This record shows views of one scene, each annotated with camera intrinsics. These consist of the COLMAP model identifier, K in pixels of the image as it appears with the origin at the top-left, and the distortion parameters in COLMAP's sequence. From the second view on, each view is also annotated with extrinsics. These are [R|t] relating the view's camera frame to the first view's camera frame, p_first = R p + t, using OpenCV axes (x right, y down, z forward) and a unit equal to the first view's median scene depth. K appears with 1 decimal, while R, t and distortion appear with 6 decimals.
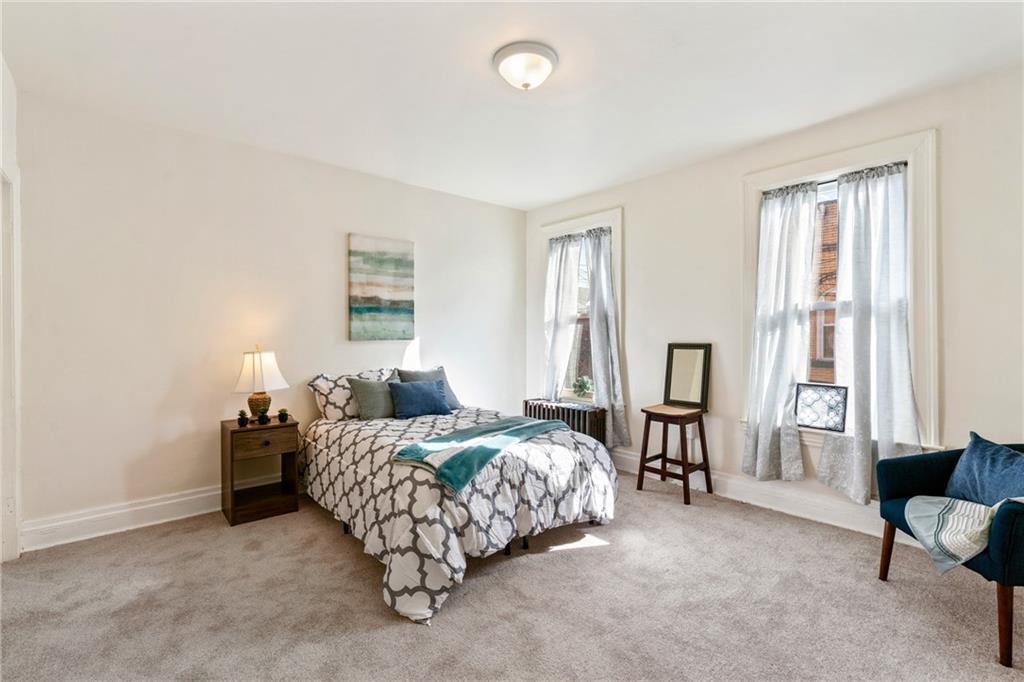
lens RADIAL K [[455.0, 0, 511.6], [0, 455.0, 336.3], [0, 0, 1]] dist [-0.011727, 0.006197]
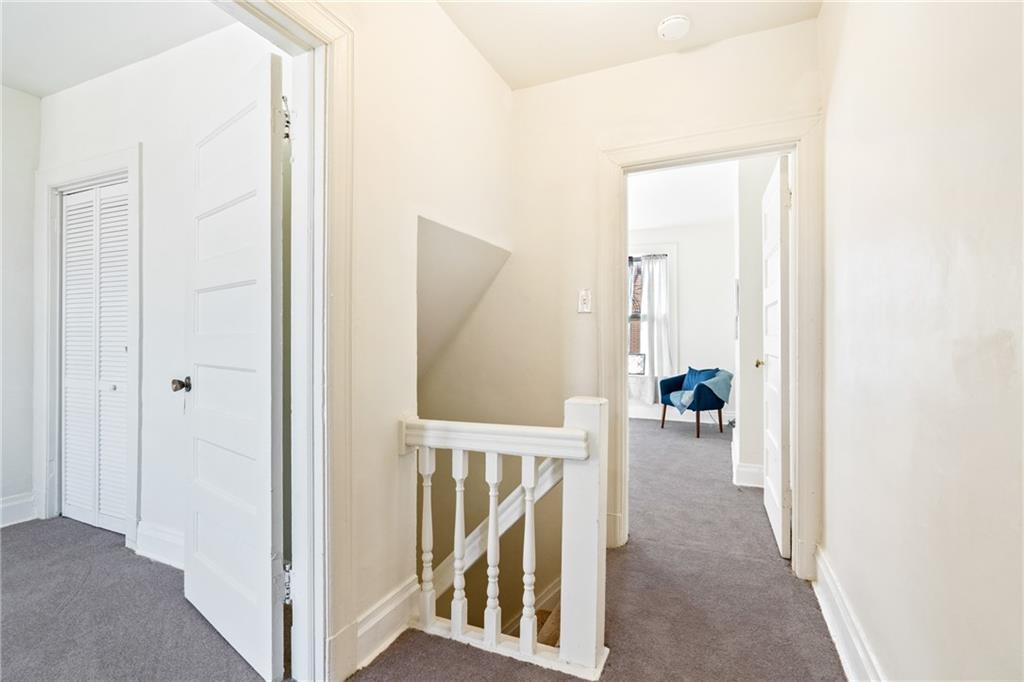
lens RADIAL K [[462.3, 0, 512.0], [0, 462.3, 341.0], [0, 0, 1]] dist [-0.013042, 0.006052]
pose [[0.903151, 0.001919, 0.429320, -0.827113], [-0.000776, 0.999996, -0.002838, 0.060334], [-0.429323, 0.002230, 0.903148, -0.762856]]
